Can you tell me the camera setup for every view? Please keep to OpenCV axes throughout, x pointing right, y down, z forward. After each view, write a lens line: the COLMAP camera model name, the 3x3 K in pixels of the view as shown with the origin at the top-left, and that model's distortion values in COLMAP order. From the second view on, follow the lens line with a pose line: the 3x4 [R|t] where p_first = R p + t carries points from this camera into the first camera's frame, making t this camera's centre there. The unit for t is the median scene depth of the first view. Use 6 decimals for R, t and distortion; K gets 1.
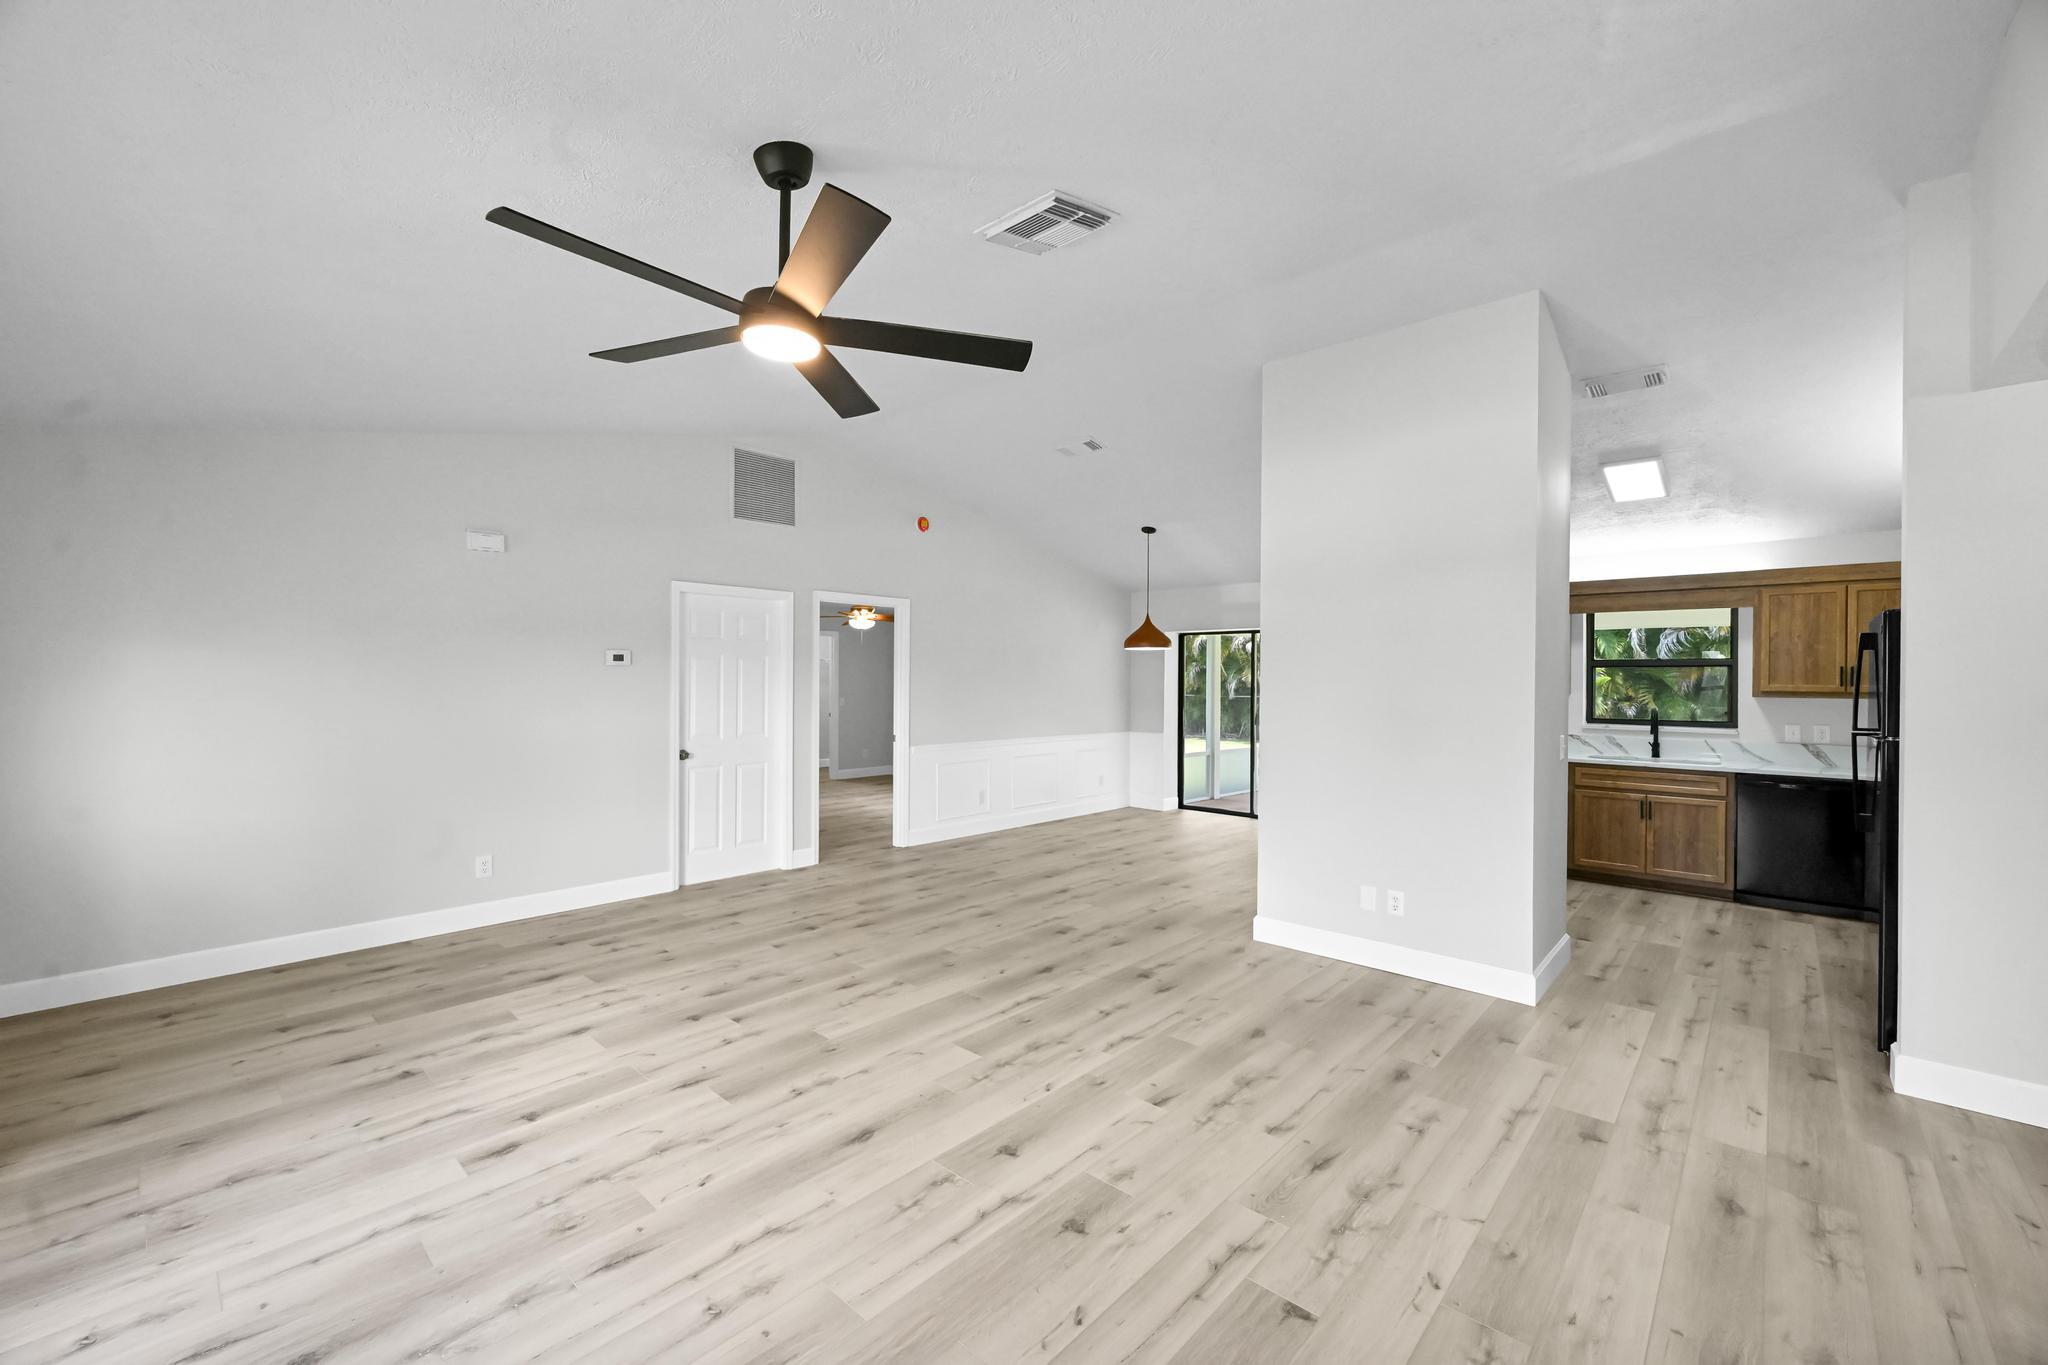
lens RADIAL K [[817.6, 0, 1022.1], [0, 817.6, 670.8], [0, 0, 1]] dist [-0.000345, -0.000609]
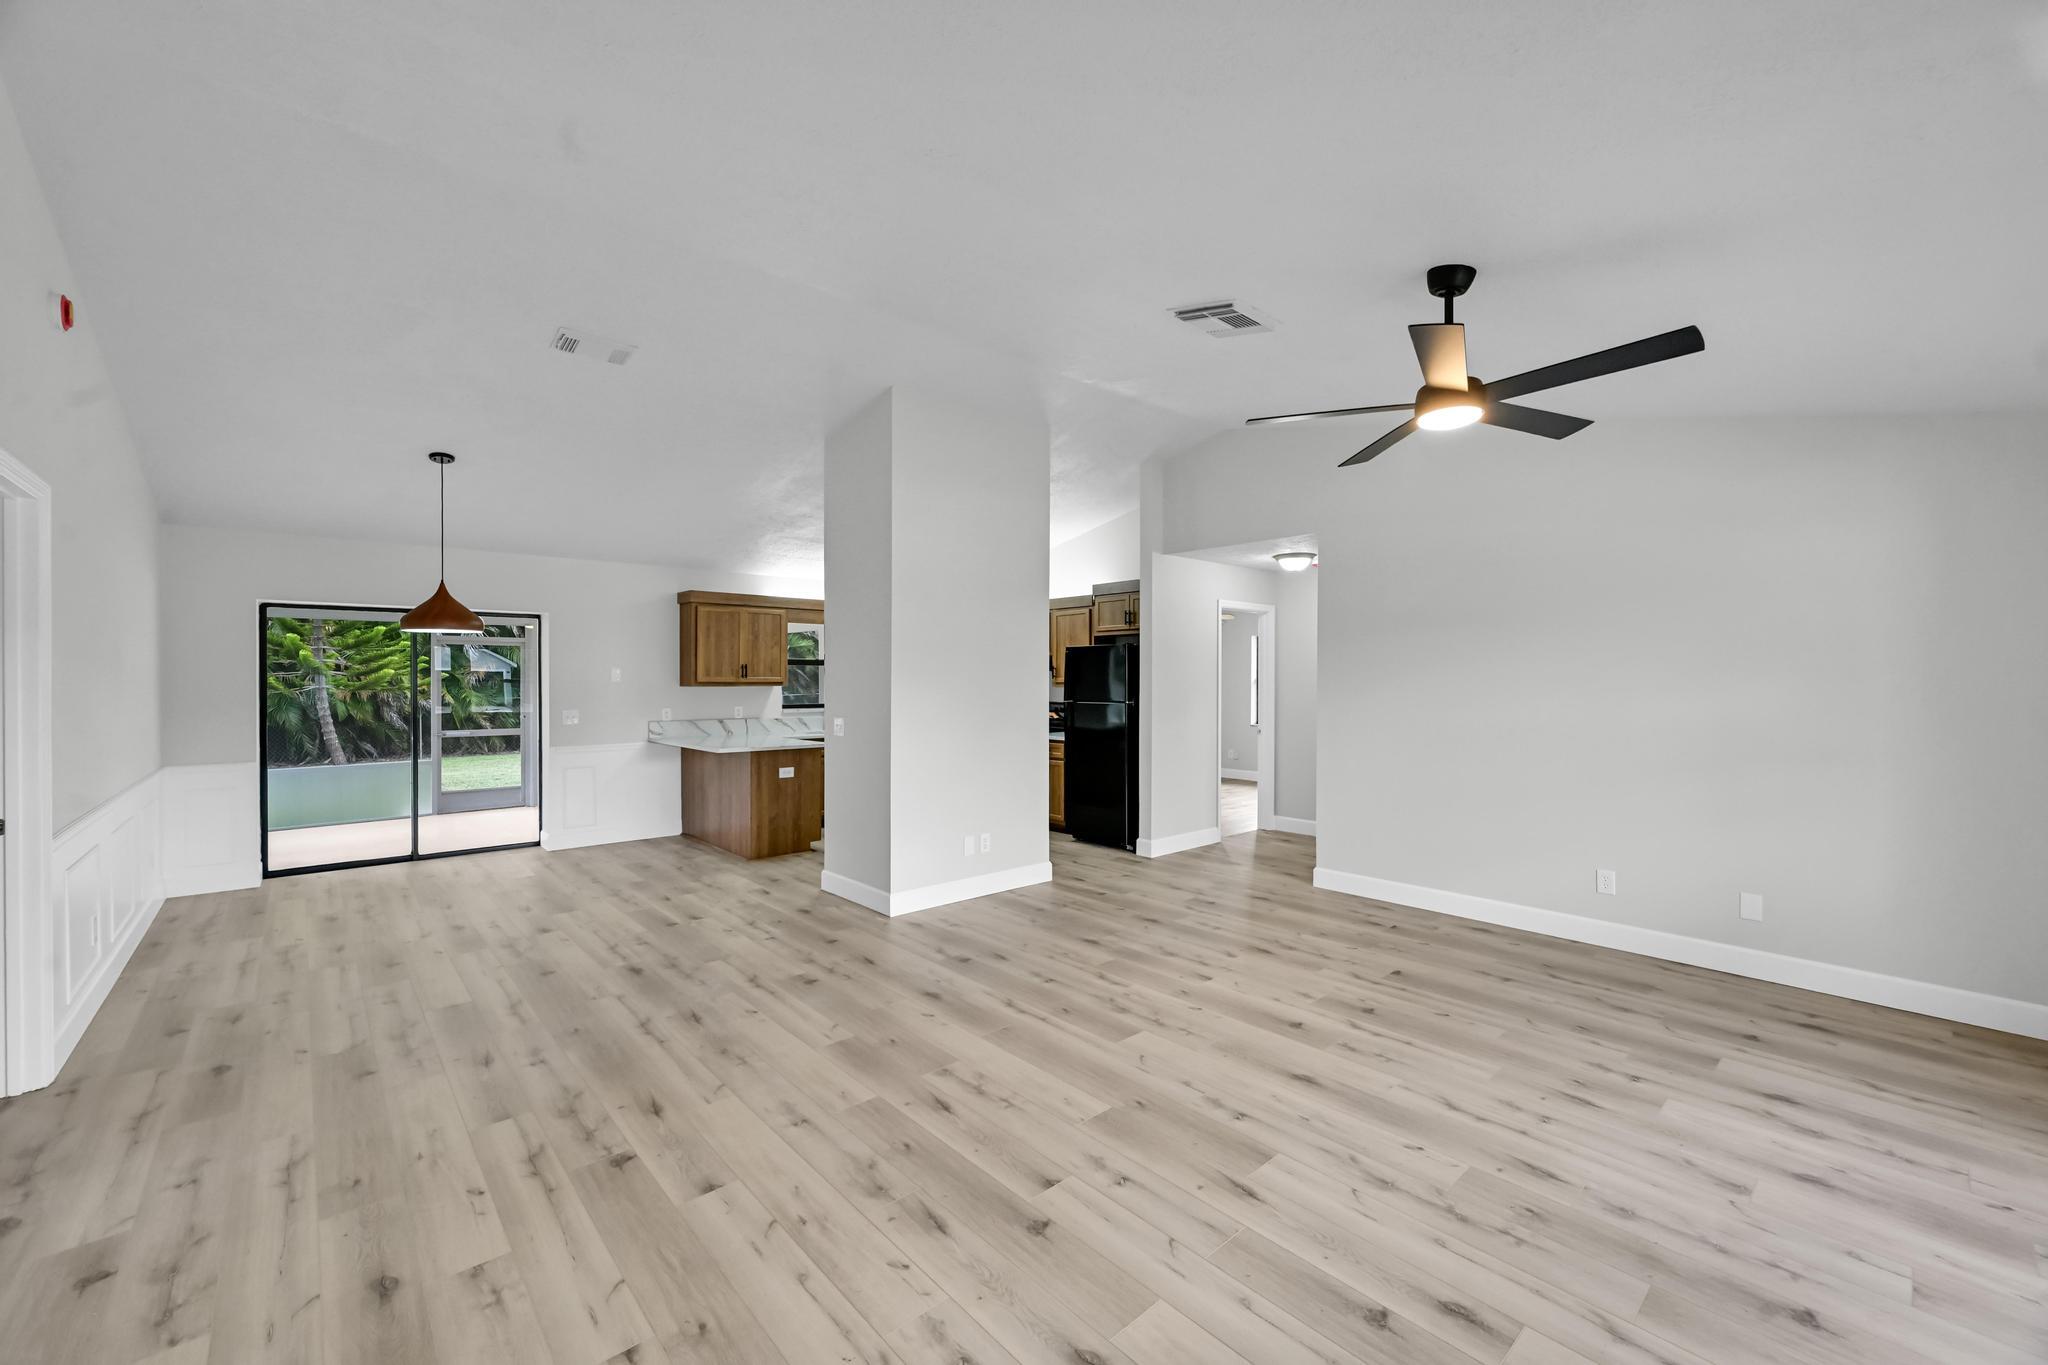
lens RADIAL K [[814.4, 0, 1016.4], [0, 814.4, 686.0], [0, 0, 1]] dist [-0.001518, -0.000354]
pose [[0.104711, -0.017200, 0.994354, -0.927128], [-0.009322, 0.999790, 0.018276, 0.002490], [-0.994459, -0.011183, 0.104529, 0.878549]]
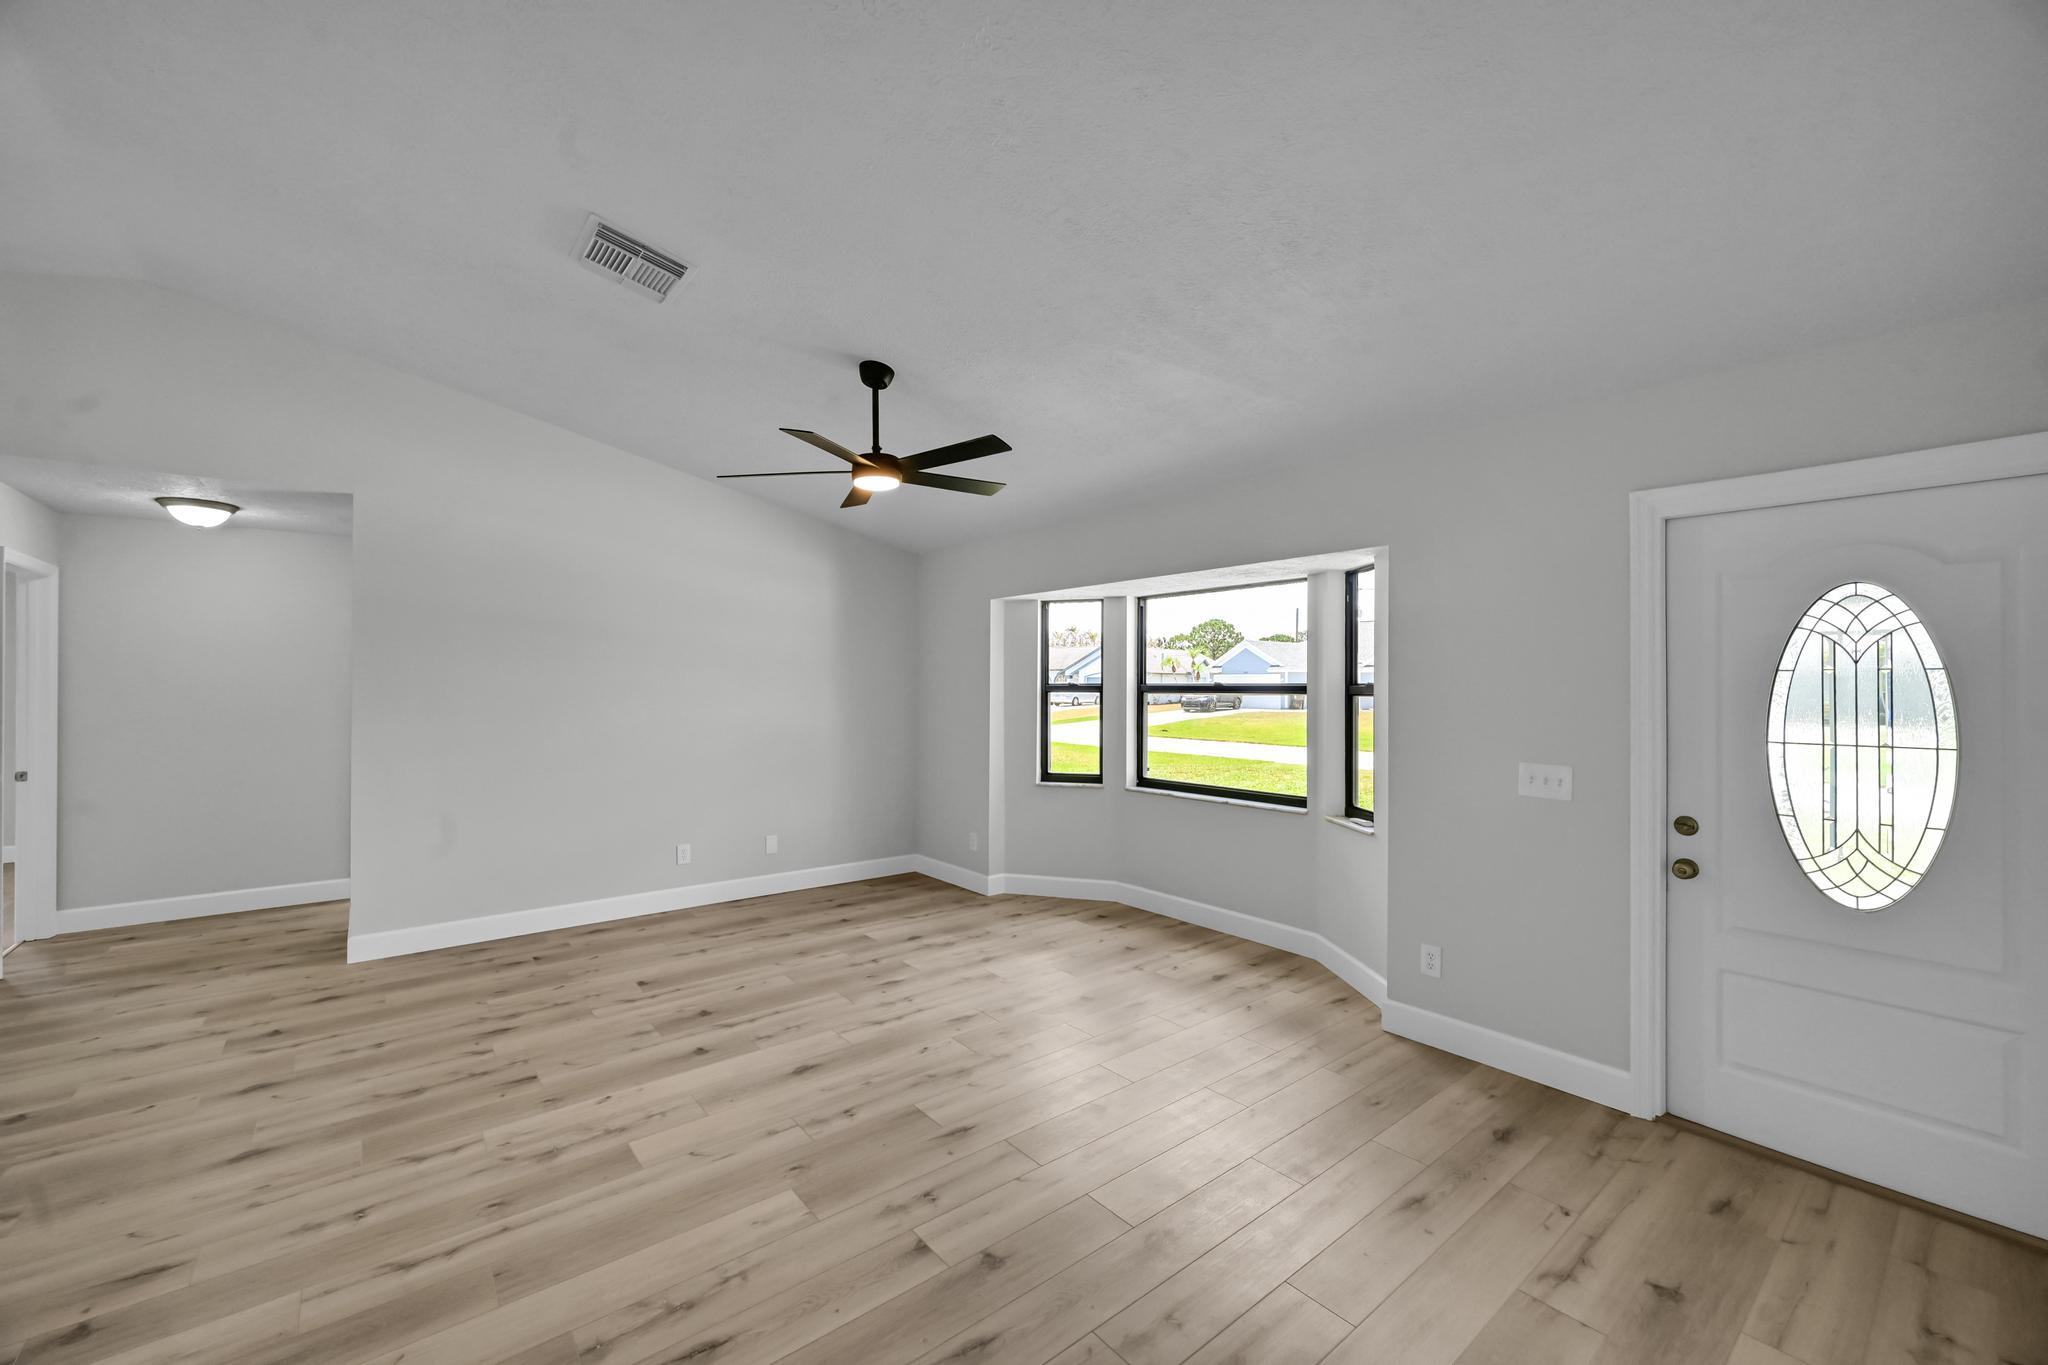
lens RADIAL K [[814.4, 0, 1015.6], [0, 814.4, 684.5], [0, 0, 1]] dist [-0.001518, -0.000354]
pose [[-0.988256, -0.007767, 0.152608, -0.463924], [-0.008867, 0.999939, -0.006531, 0.007529], [-0.152548, -0.007807, -0.988265, 1.456747]]
